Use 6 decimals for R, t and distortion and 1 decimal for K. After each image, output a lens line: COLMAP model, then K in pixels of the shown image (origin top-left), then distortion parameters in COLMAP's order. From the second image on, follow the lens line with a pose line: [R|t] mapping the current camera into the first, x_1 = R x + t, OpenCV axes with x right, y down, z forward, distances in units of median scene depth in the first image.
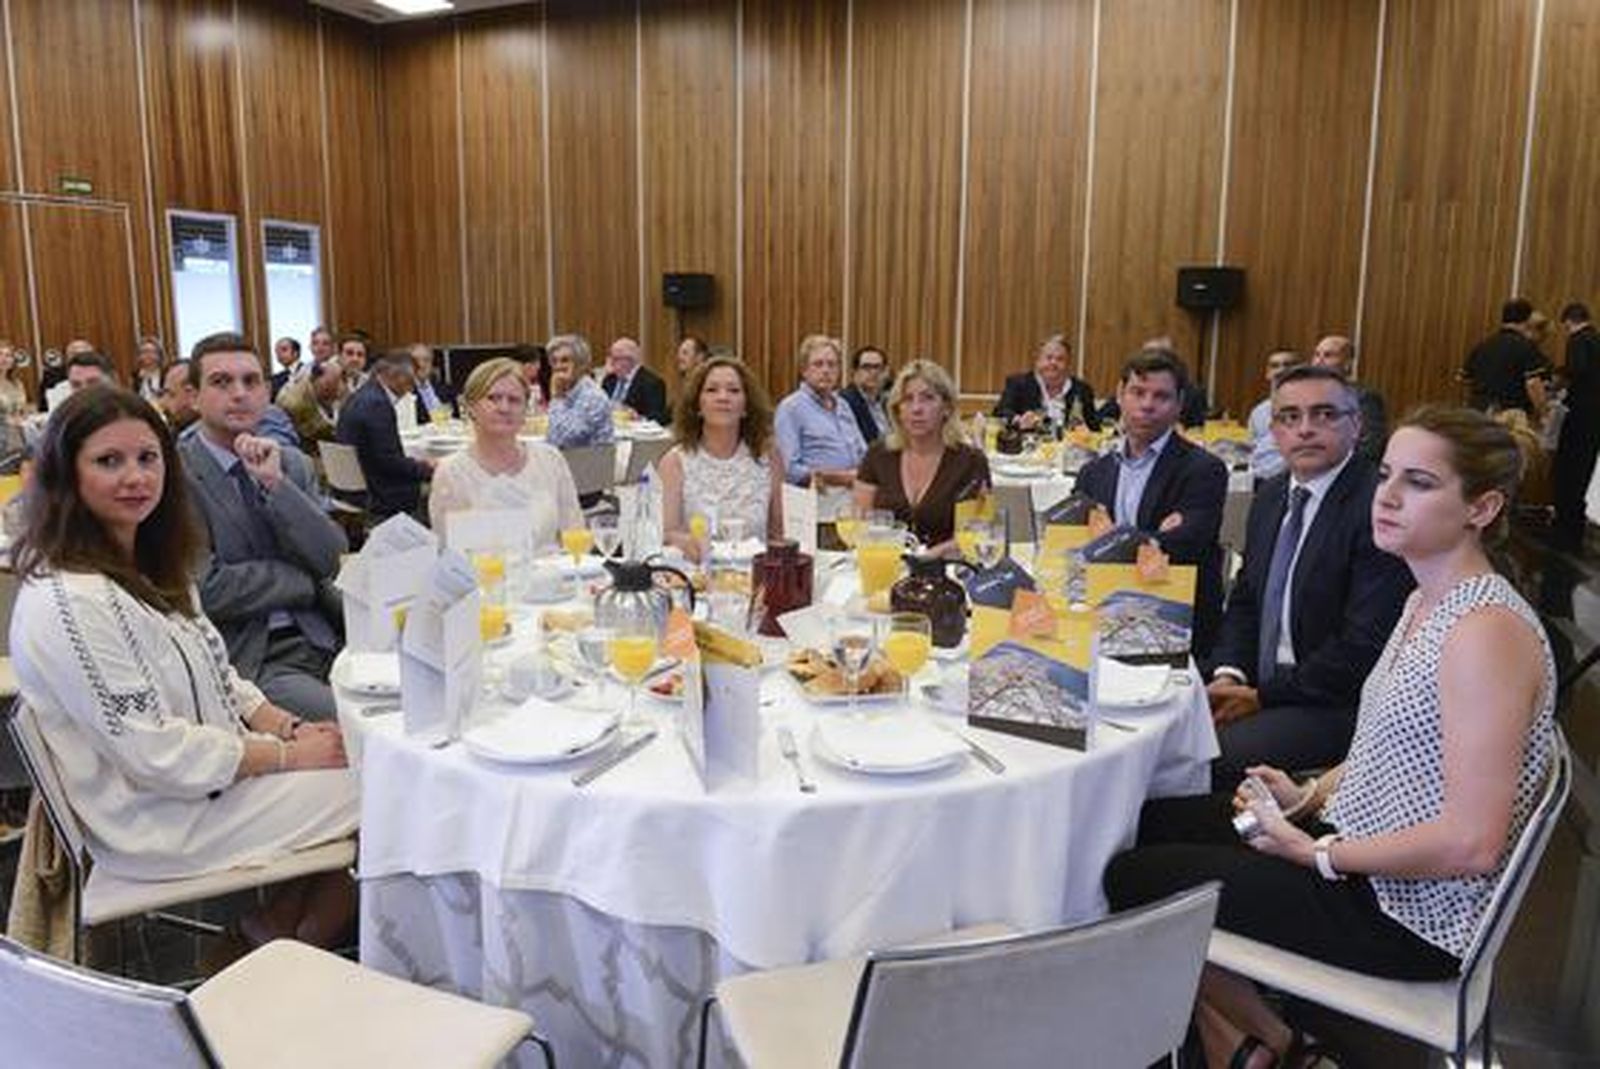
lens RADIAL K [[1160.8, 0, 800.0], [0, 1160.8, 534.5], [0, 0, 1]] dist [-0.025483, -0.008076]
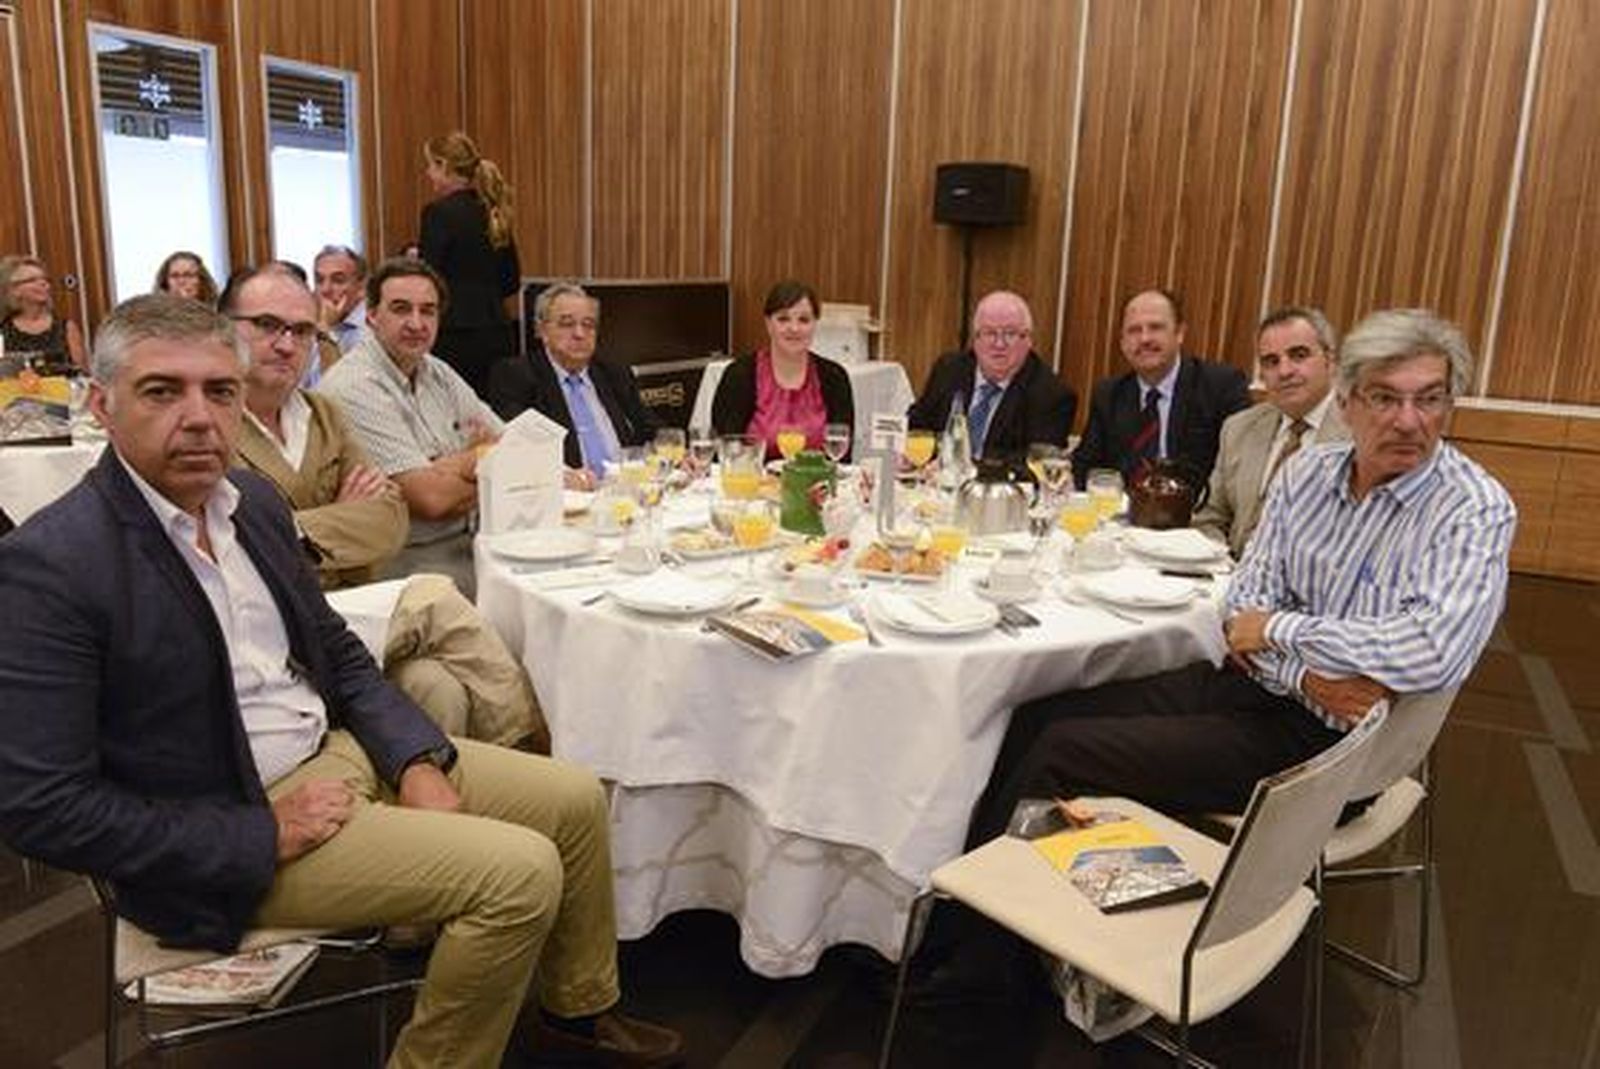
lens RADIAL K [[1160.8, 0, 800.0], [0, 1160.8, 534.5], [0, 0, 1]] dist [-0.025483, -0.008076]
pose [[0.998428, 0.037469, -0.041685, -0.160875], [-0.034926, 0.997578, 0.060153, -0.074191], [0.043838, -0.058602, 0.997318, 0.417413]]
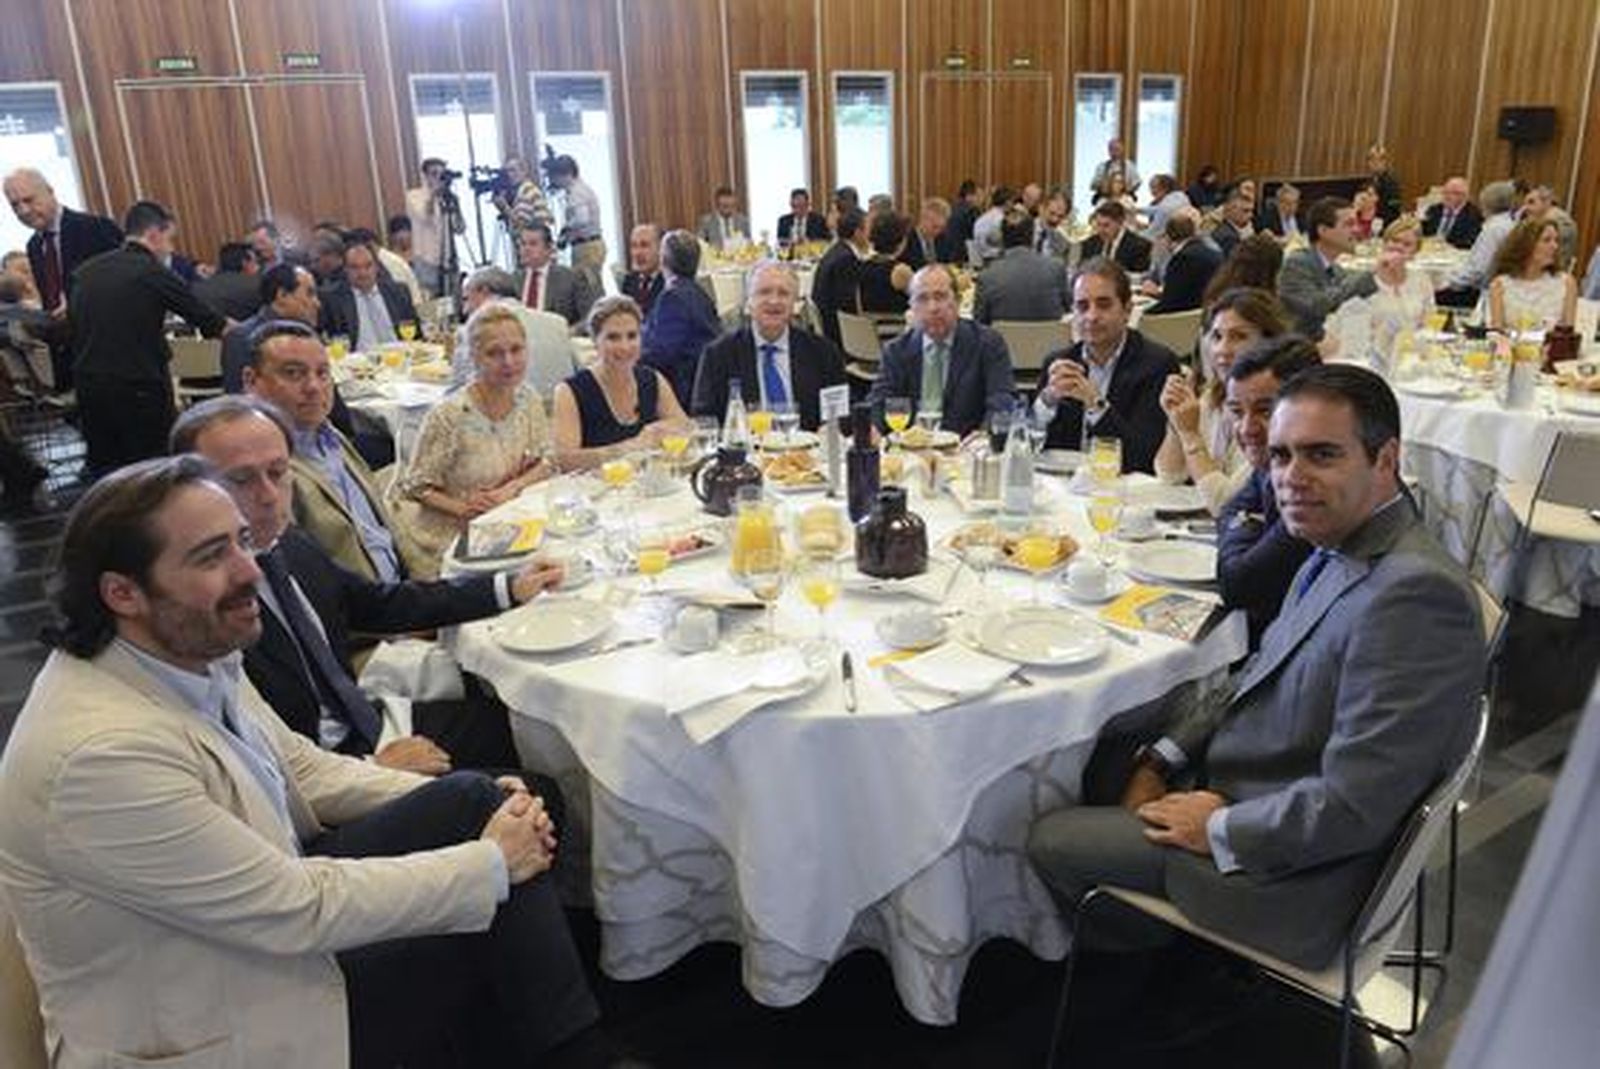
lens RADIAL K [[1160.8, 0, 800.0], [0, 1160.8, 534.5], [0, 0, 1]] dist [-0.025483, -0.008076]
pose [[0.808132, 0.157372, -0.567589, 0.019729], [-0.068985, 0.982302, 0.174136, 0.023163], [0.584948, -0.101570, 0.804686, -0.273770]]
